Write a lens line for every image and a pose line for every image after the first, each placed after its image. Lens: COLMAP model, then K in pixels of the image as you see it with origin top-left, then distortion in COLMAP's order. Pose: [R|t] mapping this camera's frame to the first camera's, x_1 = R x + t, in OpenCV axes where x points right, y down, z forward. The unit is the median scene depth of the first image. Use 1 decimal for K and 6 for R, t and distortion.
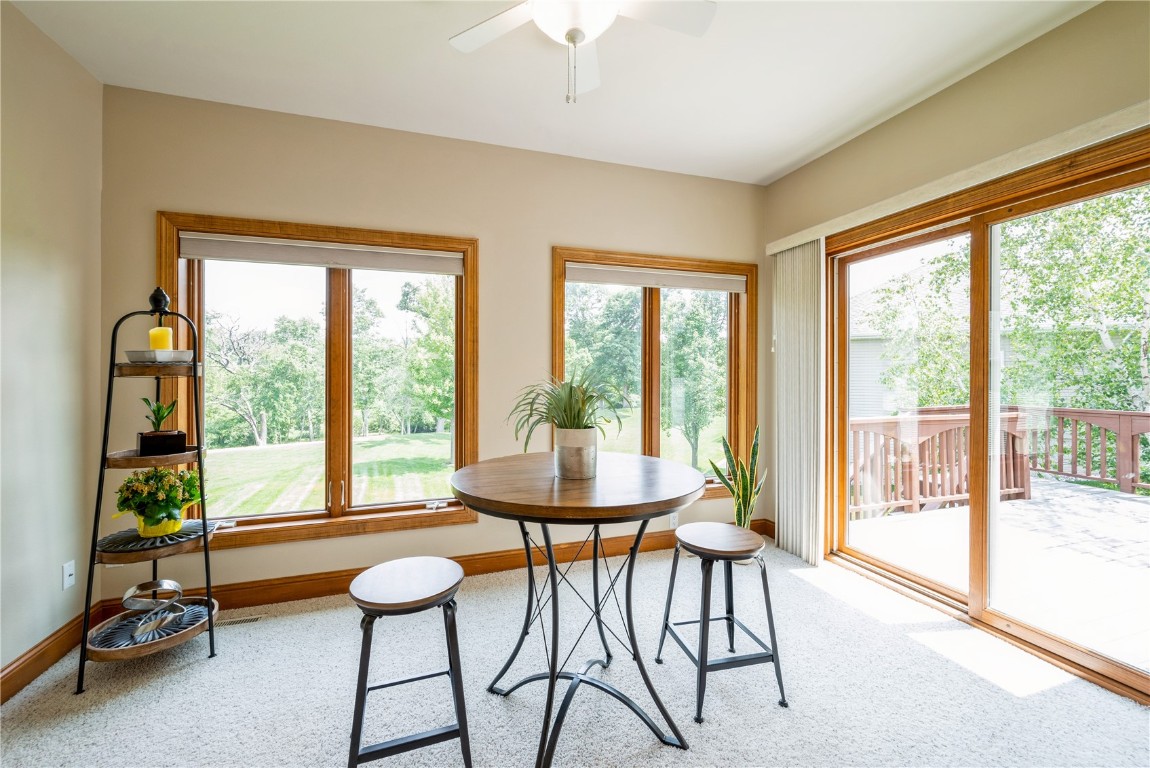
lens RADIAL K [[459.9, 0, 576.7], [0, 459.9, 378.5], [0, 0, 1]] dist [0.000374, -0.000024]
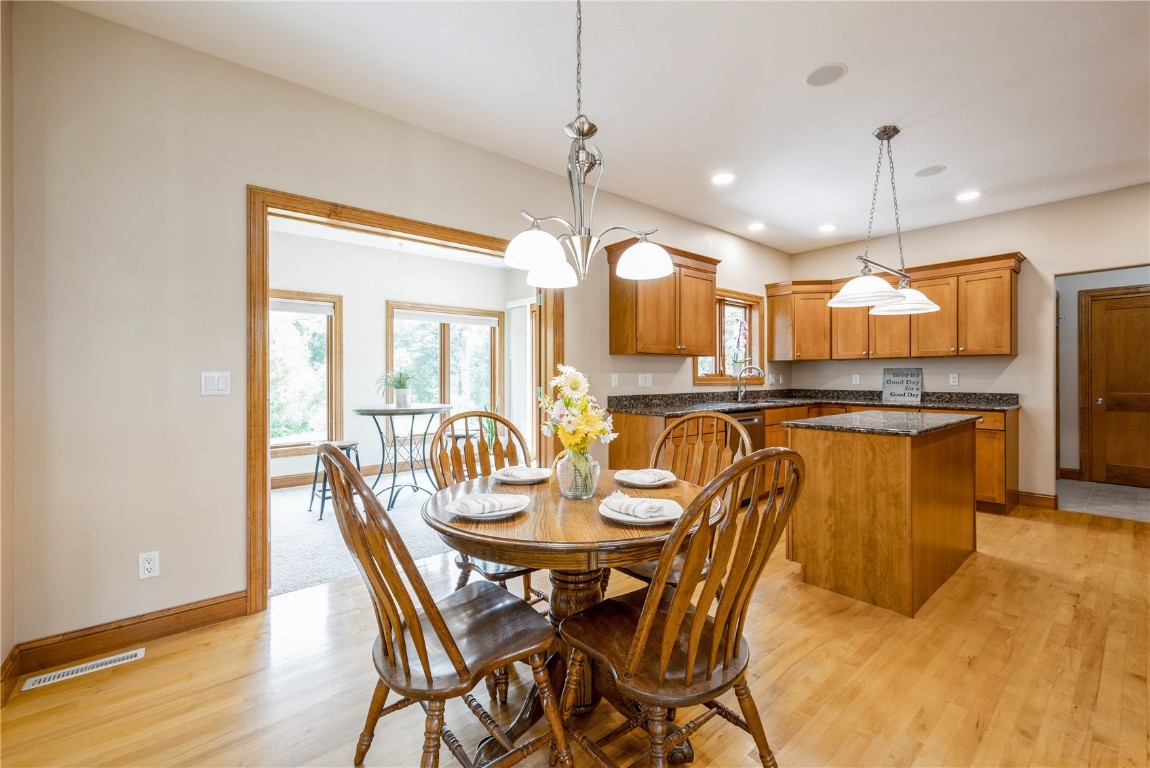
lens RADIAL K [[473.8, 0, 578.8], [0, 473.8, 377.5], [0, 0, 1]] dist [0.000152, -0.000006]
pose [[0.931169, -0.001918, 0.364582, -0.027067], [0.004089, 0.999978, -0.005183, 0.031450], [-0.364564, 0.006317, 0.931157, -1.011952]]
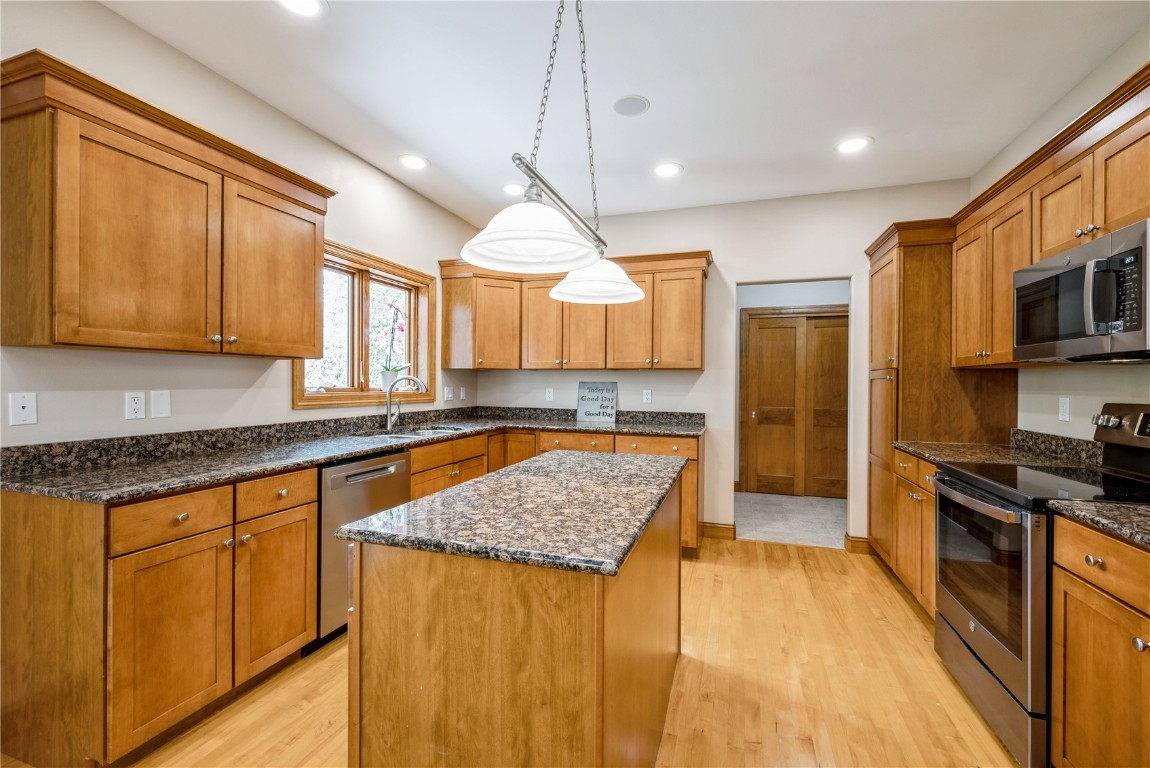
lens RADIAL K [[483.2, 0, 575.1], [0, 483.2, 386.4], [0, 0, 1]] dist [0.000109, -0.000134]
pose [[0.605681, -0.000645, 0.795708, 0.479523], [-0.004242, 0.999983, 0.004039, 0.003031], [-0.795697, -0.005821, 0.605668, -0.676119]]
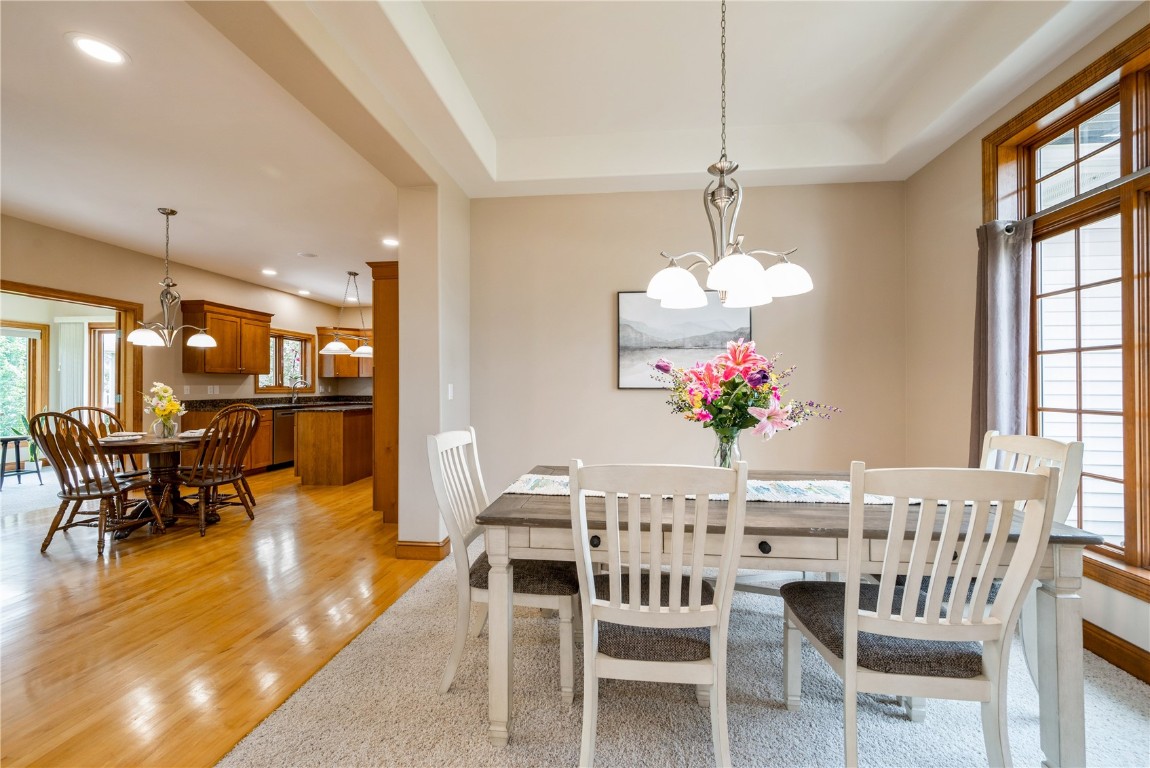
lens RADIAL K [[468.5, 0, 578.2], [0, 468.5, 384.0], [0, 0, 1]] dist [0.000280, -0.000112]
pose [[0.415638, 0.006482, 0.909507, -0.538314], [0.006787, 0.999925, -0.010228, 0.039011], [-0.909505, 0.010424, 0.415563, -2.089189]]
